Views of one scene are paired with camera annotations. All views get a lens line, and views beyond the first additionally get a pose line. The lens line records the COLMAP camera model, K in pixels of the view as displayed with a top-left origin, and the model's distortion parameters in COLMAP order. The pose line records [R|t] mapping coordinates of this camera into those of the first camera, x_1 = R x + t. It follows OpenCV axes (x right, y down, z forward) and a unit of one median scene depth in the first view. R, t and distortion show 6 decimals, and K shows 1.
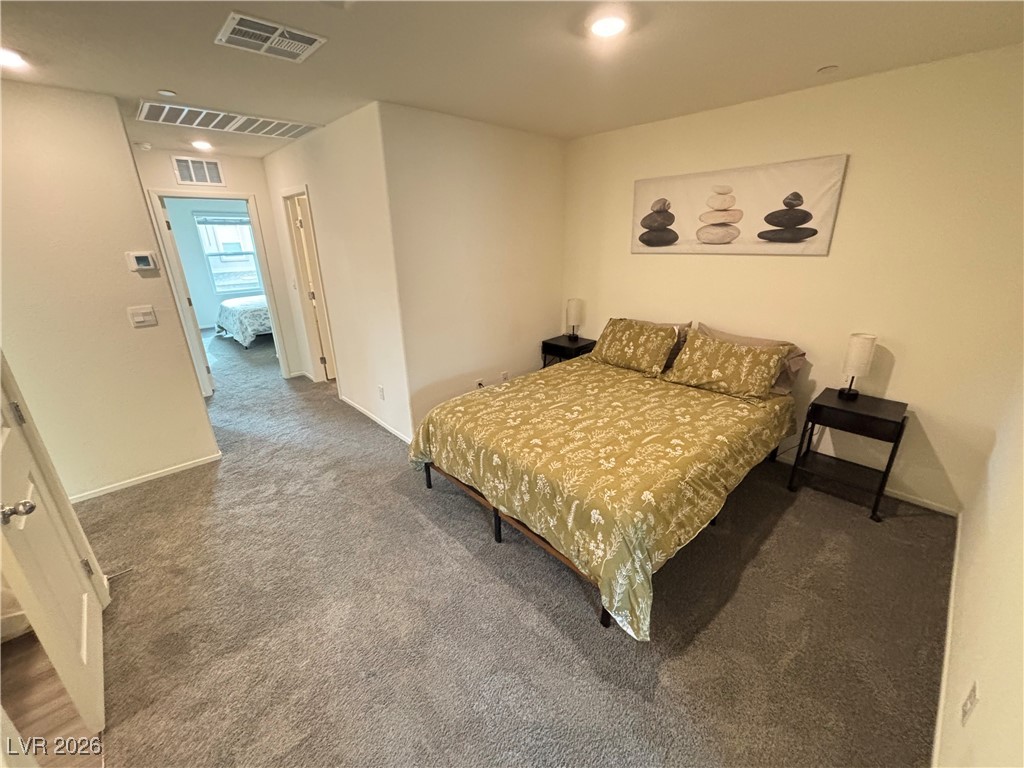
lens RADIAL K [[417.4, 0, 514.0], [0, 417.4, 384.1], [0, 0, 1]] dist [0.030891, -0.015849]
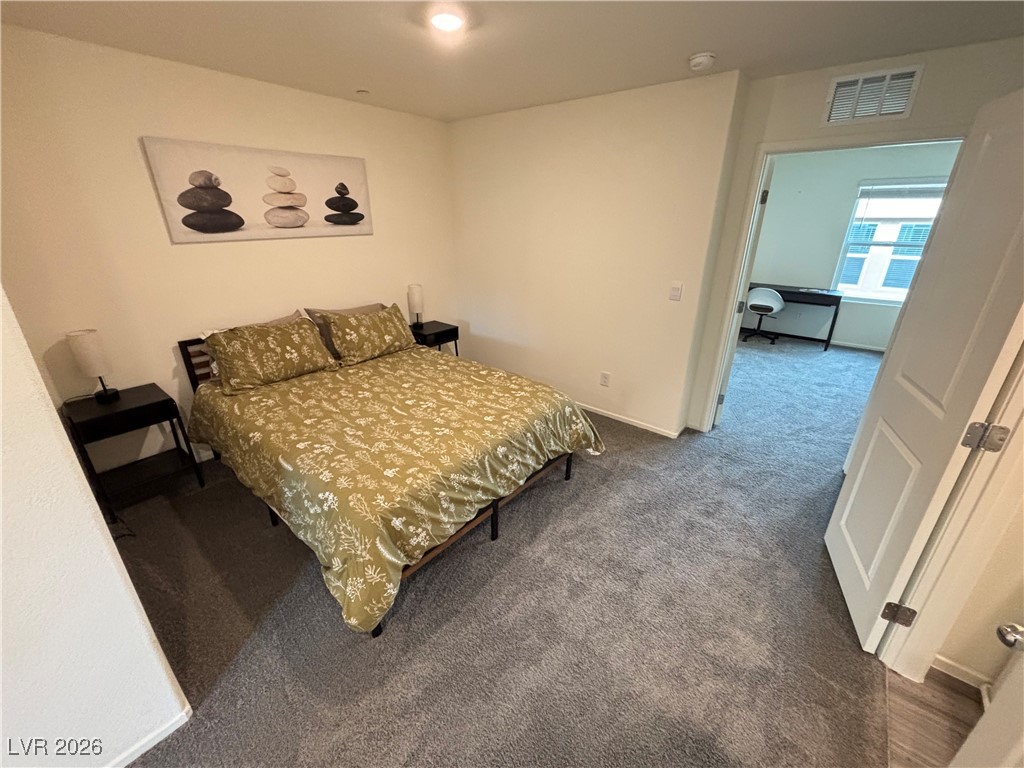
lens RADIAL K [[424.0, 0, 512.0], [0, 424.0, 384.0], [0, 0, 1]] dist [0.001898, -0.000413]
pose [[-0.120332, -0.358374, 0.925791, -0.686481], [0.332433, 0.864180, 0.377733, -0.240890], [-0.935419, 0.353216, 0.015147, 0.692480]]
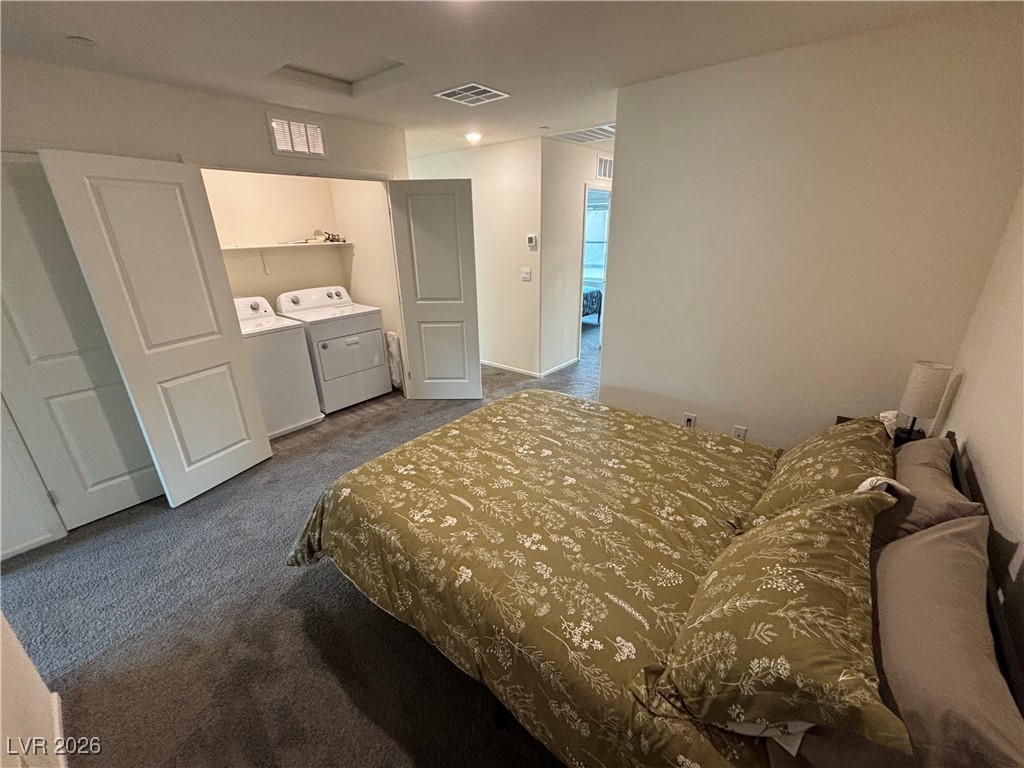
lens RADIAL K [[417.4, 0, 514.0], [0, 417.4, 384.1], [0, 0, 1]] dist [0.030891, -0.015849]
pose [[0.132567, 0.362777, -0.922398, 0.750666], [-0.324849, 0.895114, 0.305359, -0.253448], [0.936429, 0.259160, 0.236510, 0.664712]]
